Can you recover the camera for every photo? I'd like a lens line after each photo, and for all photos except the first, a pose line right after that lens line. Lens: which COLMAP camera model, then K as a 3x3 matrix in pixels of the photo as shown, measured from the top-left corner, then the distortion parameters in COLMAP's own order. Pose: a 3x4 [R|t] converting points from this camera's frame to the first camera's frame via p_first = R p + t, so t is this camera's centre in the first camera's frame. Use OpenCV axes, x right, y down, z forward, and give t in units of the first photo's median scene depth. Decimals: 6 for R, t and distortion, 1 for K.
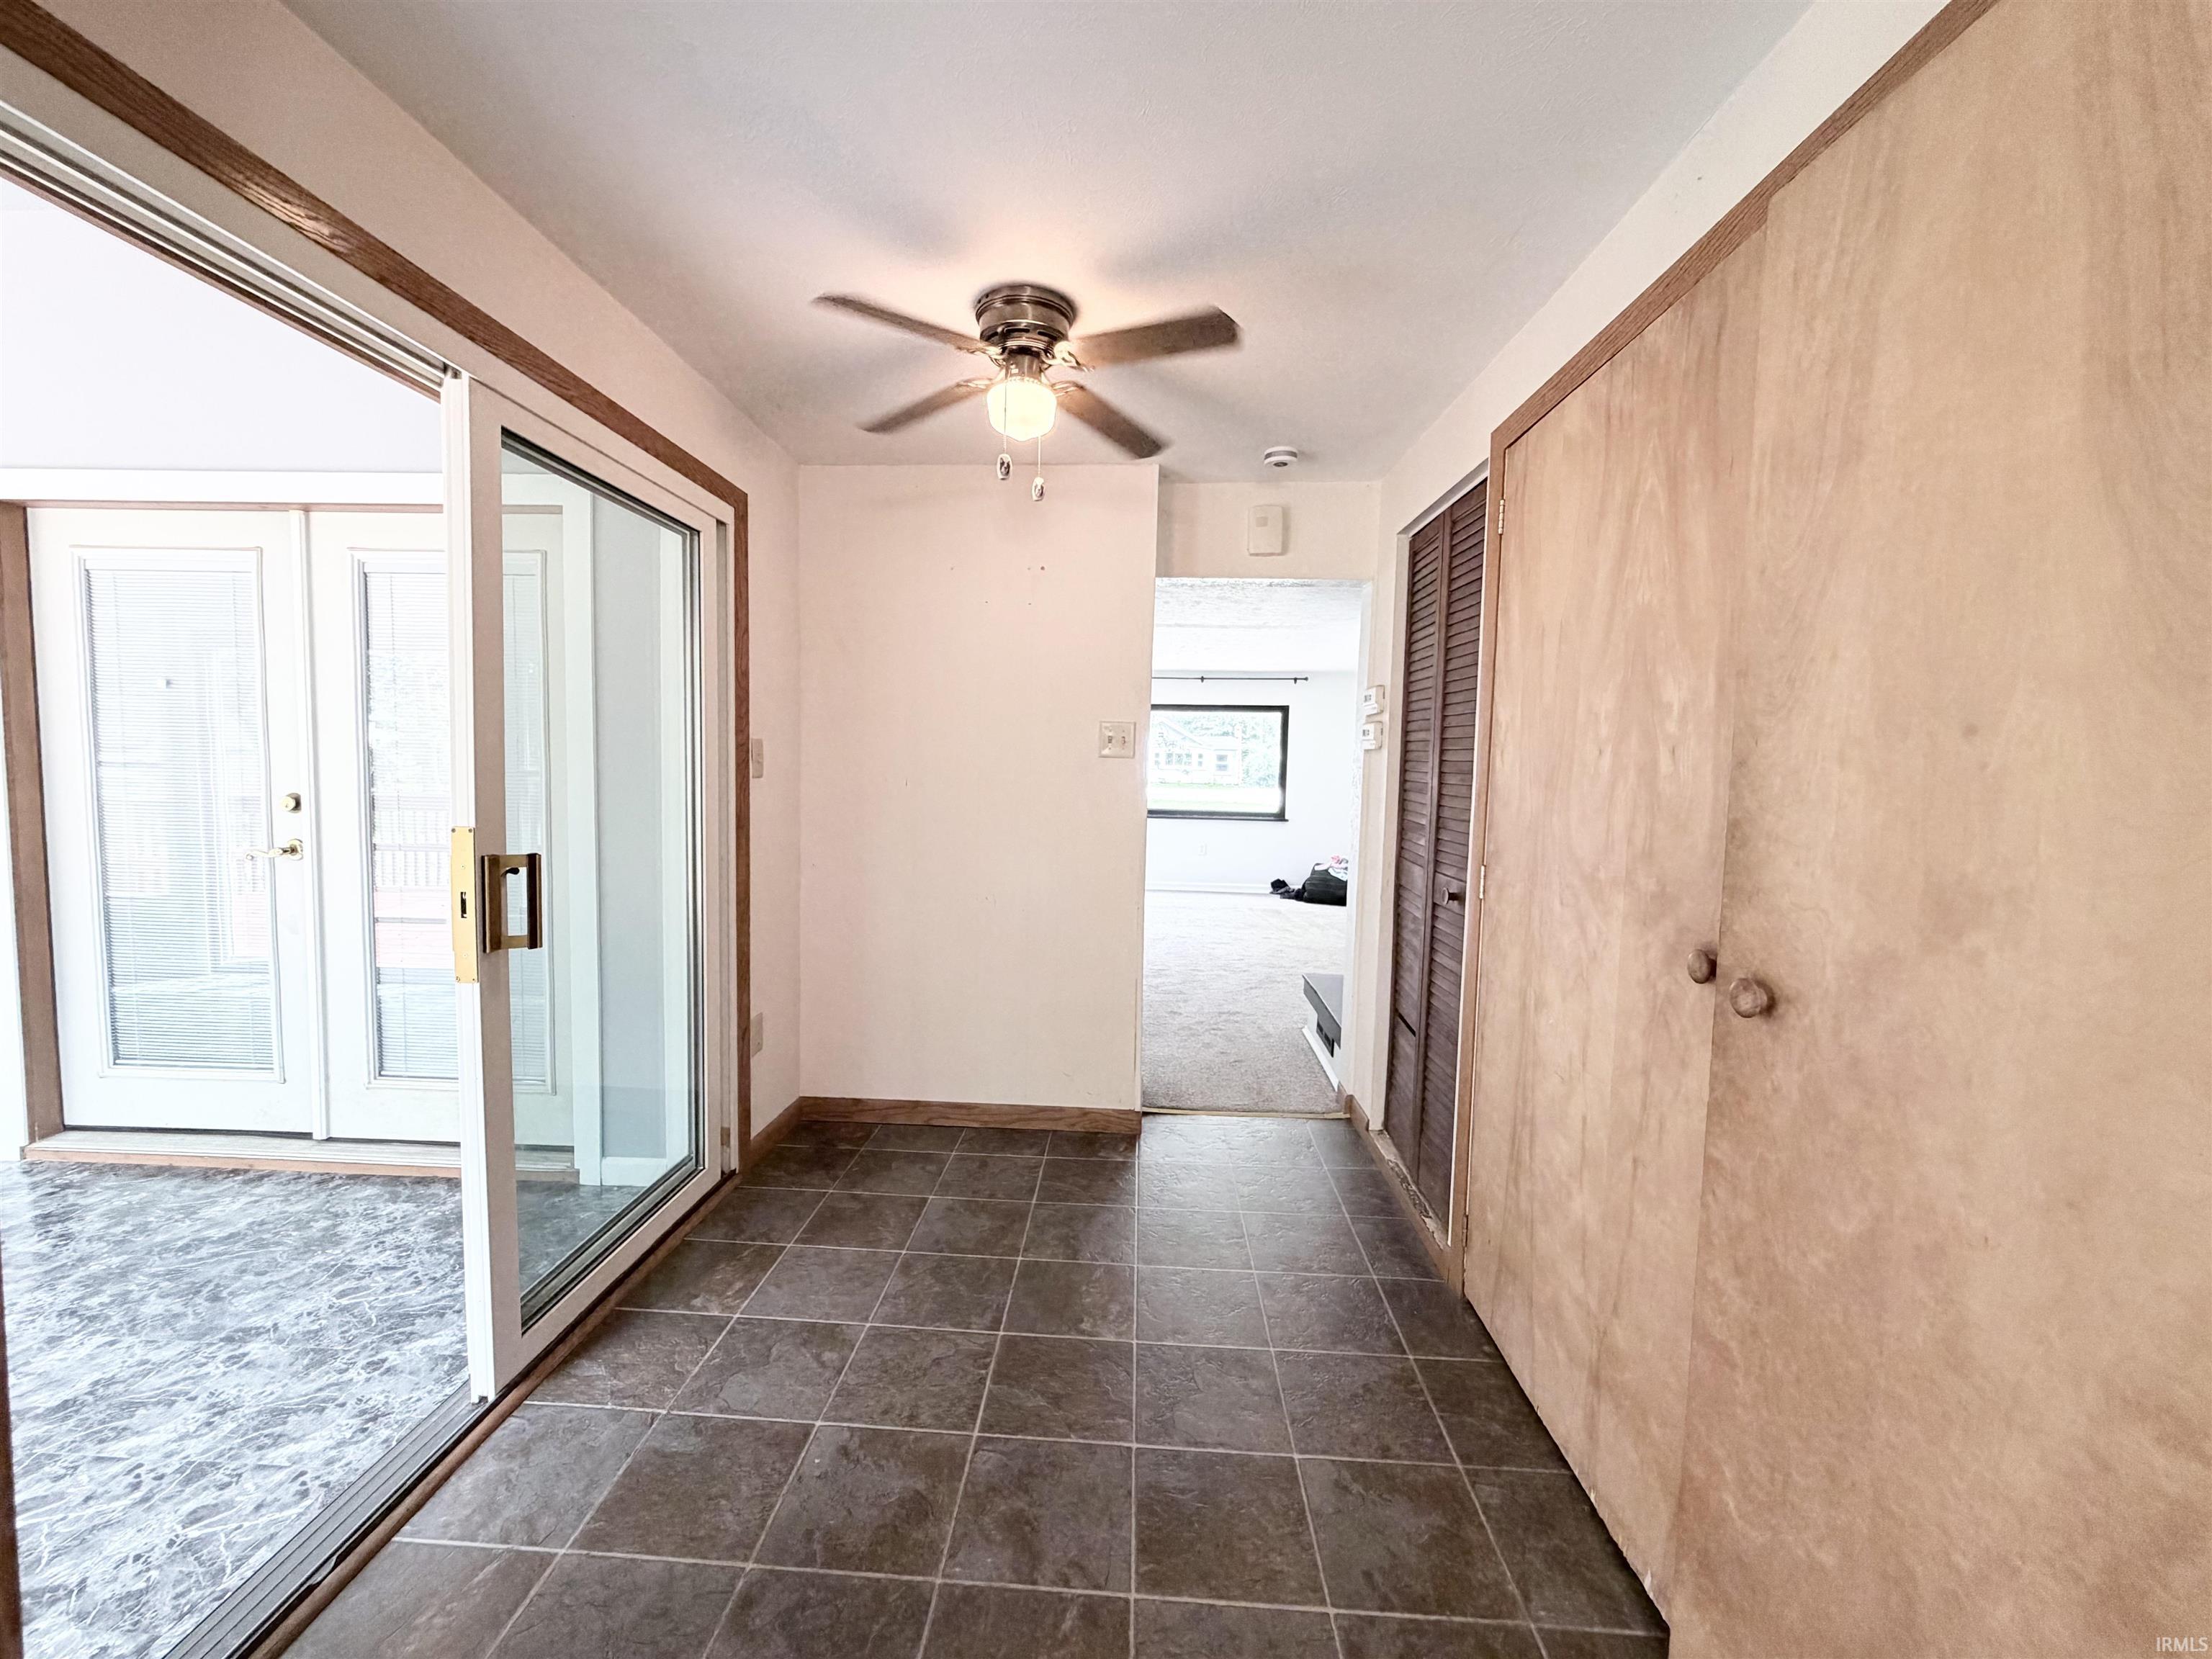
lens RADIAL K [[879.5, 0, 1099.8], [0, 879.5, 831.3], [0, 0, 1]] dist [-0.000853, 0.000413]
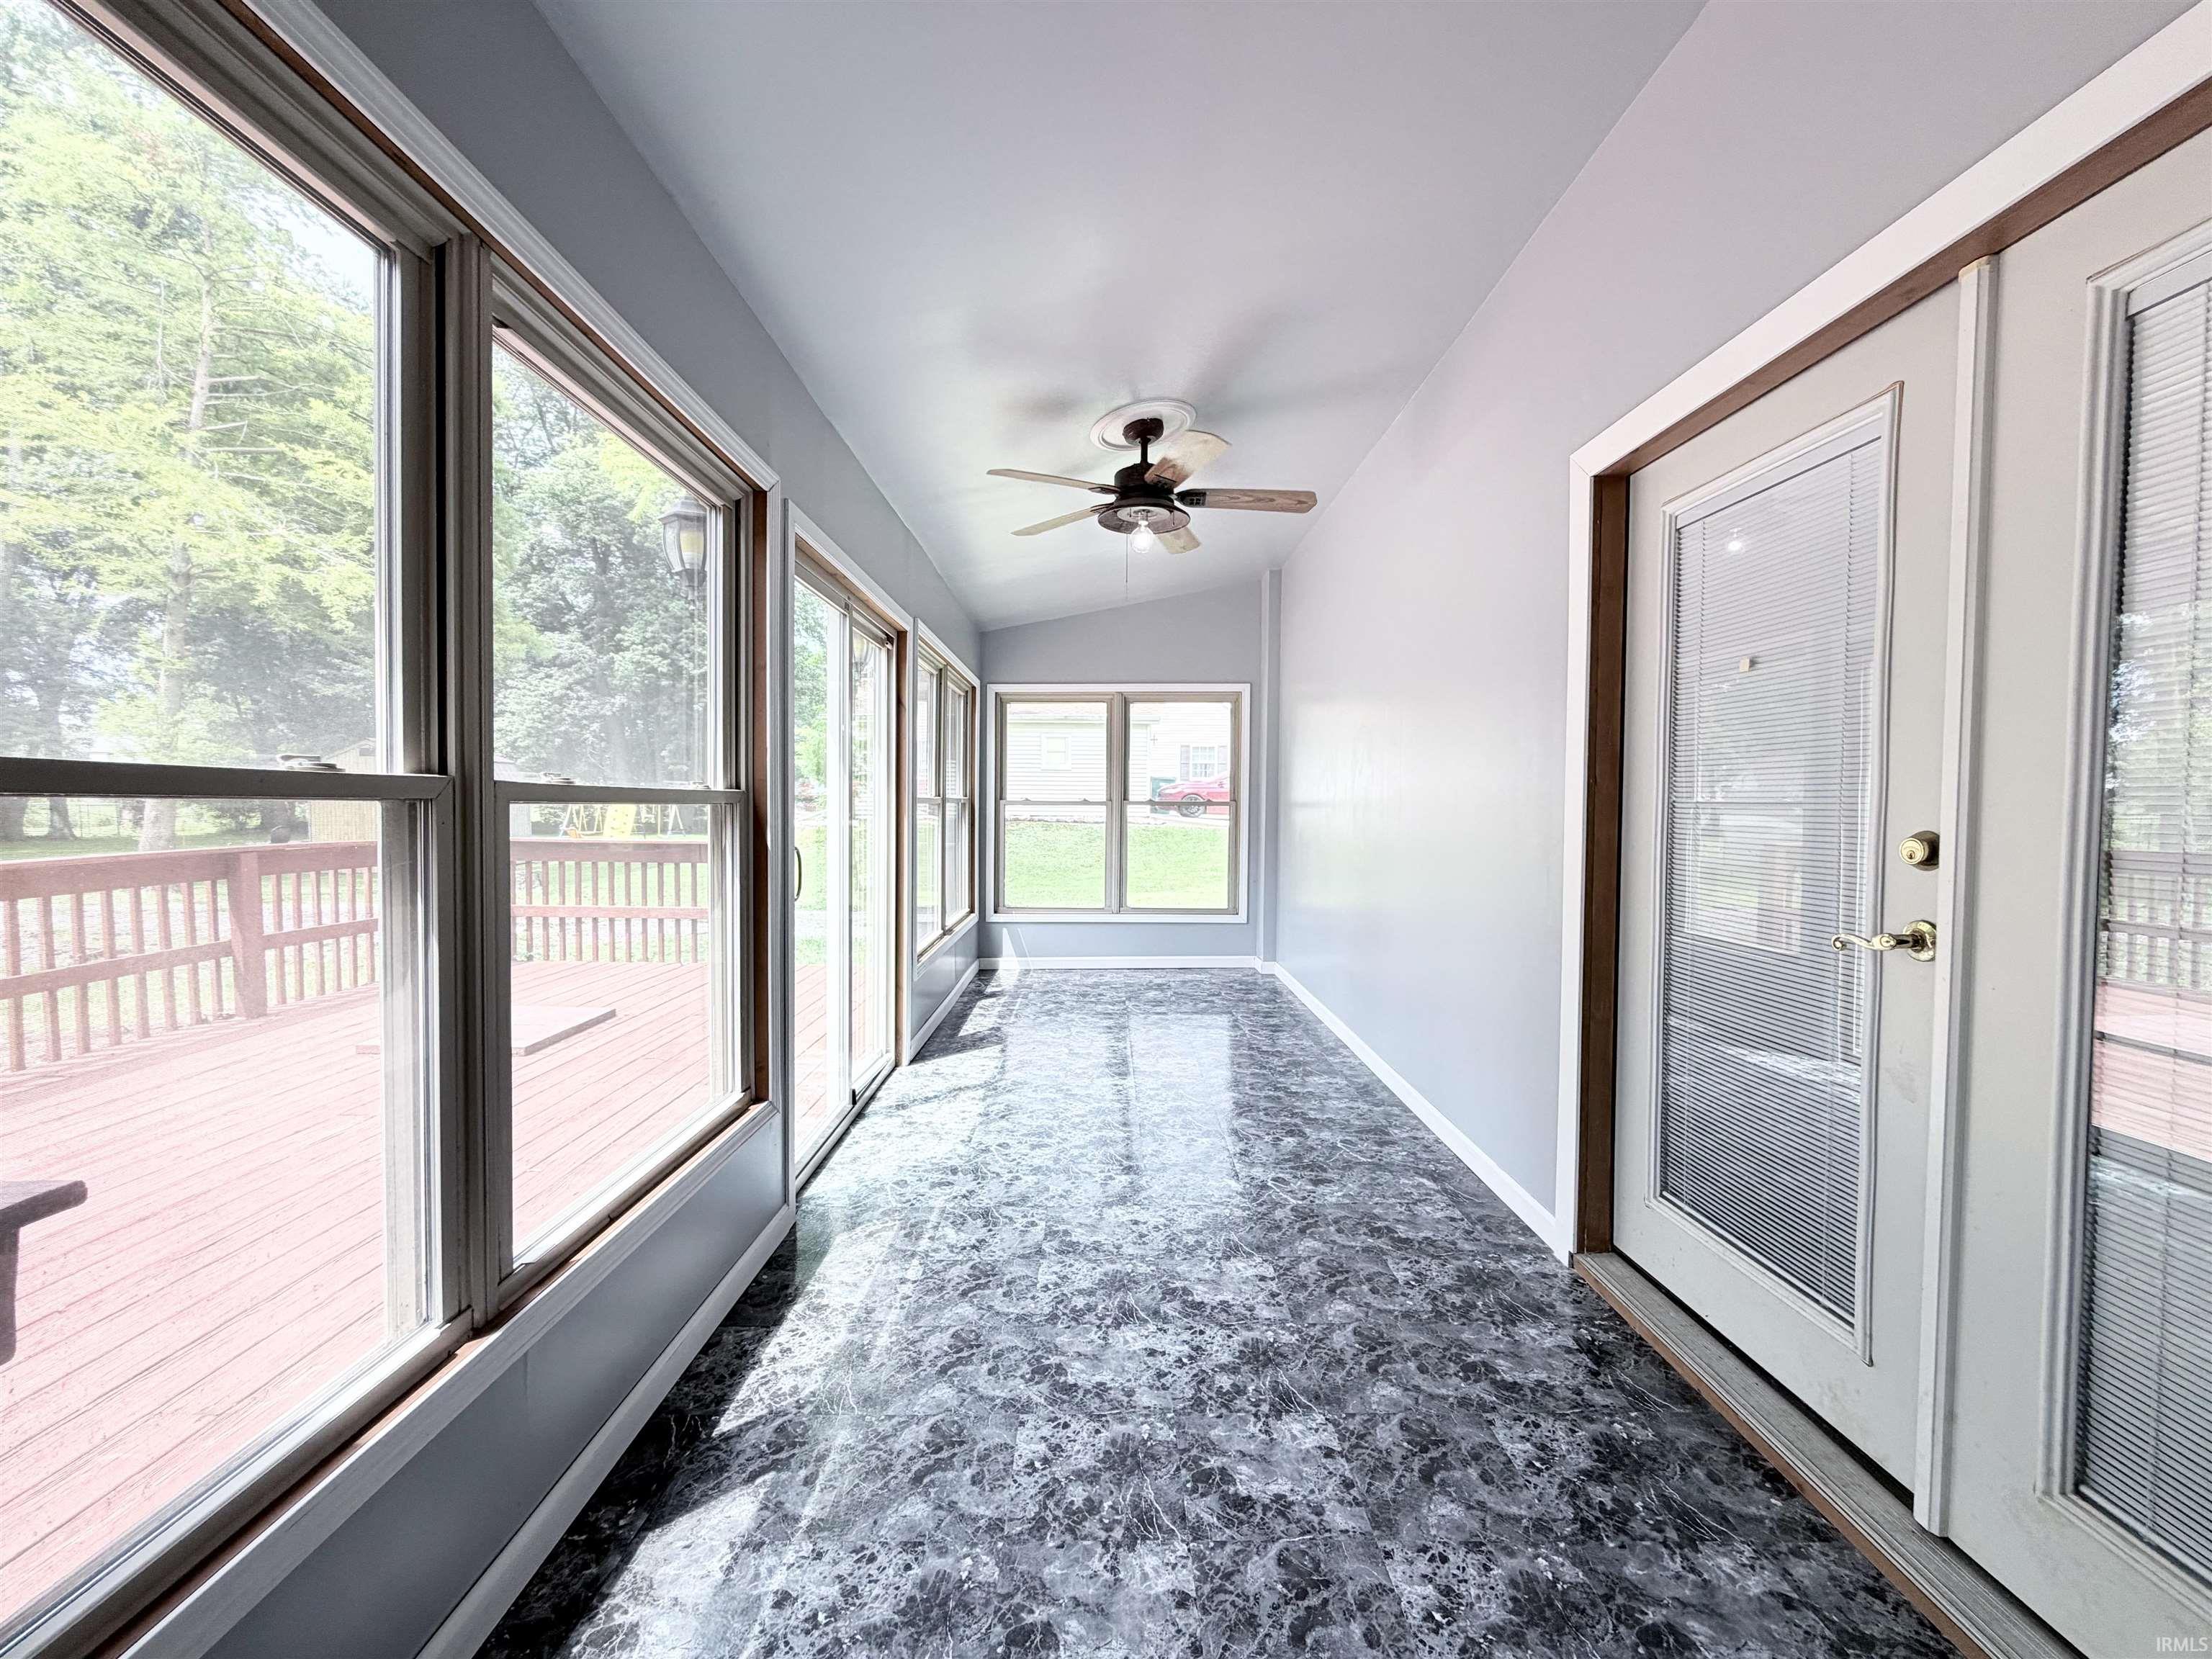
lens RADIAL K [[879.5, 0, 1097.1], [0, 879.5, 827.1], [0, 0, 1]] dist [-0.000853, 0.000413]
pose [[0.041681, 0.010112, -0.999080, -0.420703], [-0.071258, 0.997432, 0.007123, -0.015489], [0.996587, 0.070896, 0.042295, 0.491959]]
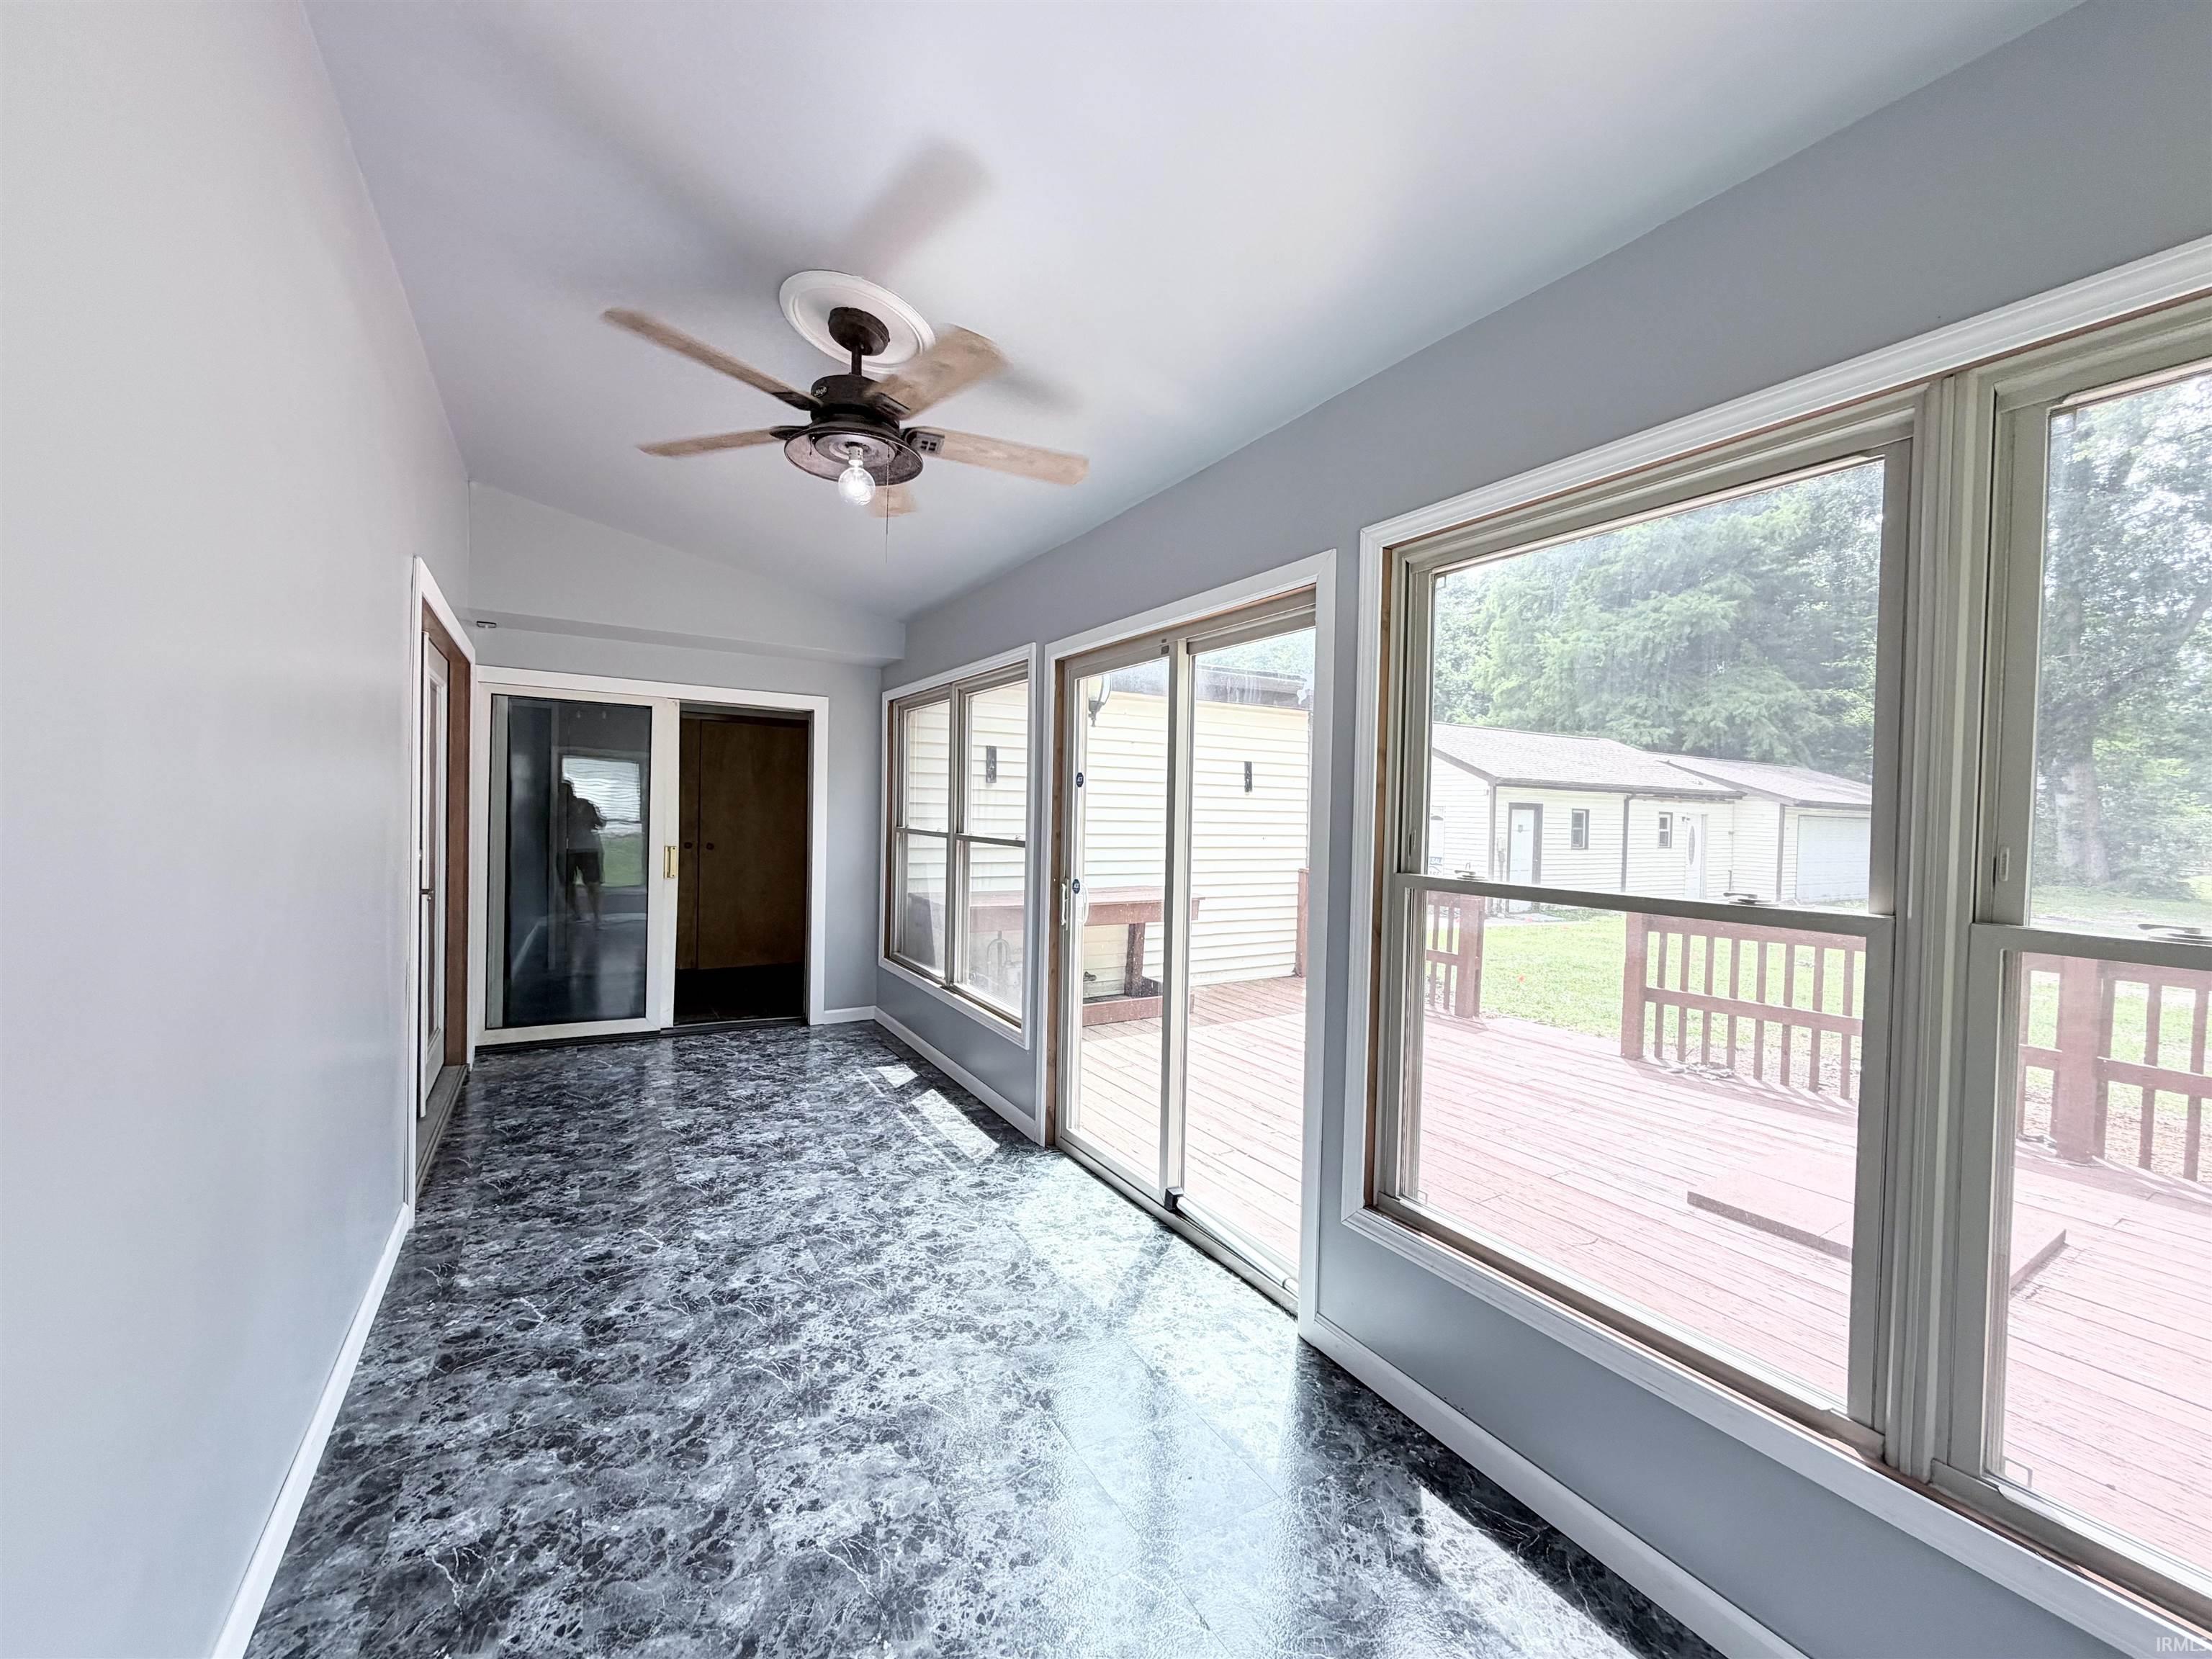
lens RADIAL K [[879.5, 0, 1112.3], [0, 879.5, 832.3], [0, 0, 1]] dist [-0.000853, 0.000413]
pose [[-0.559997, -0.051591, 0.826887, -2.536238], [0.018264, 0.997048, 0.074577, -0.141939], [-0.828293, 0.056865, -0.557402, 0.873740]]
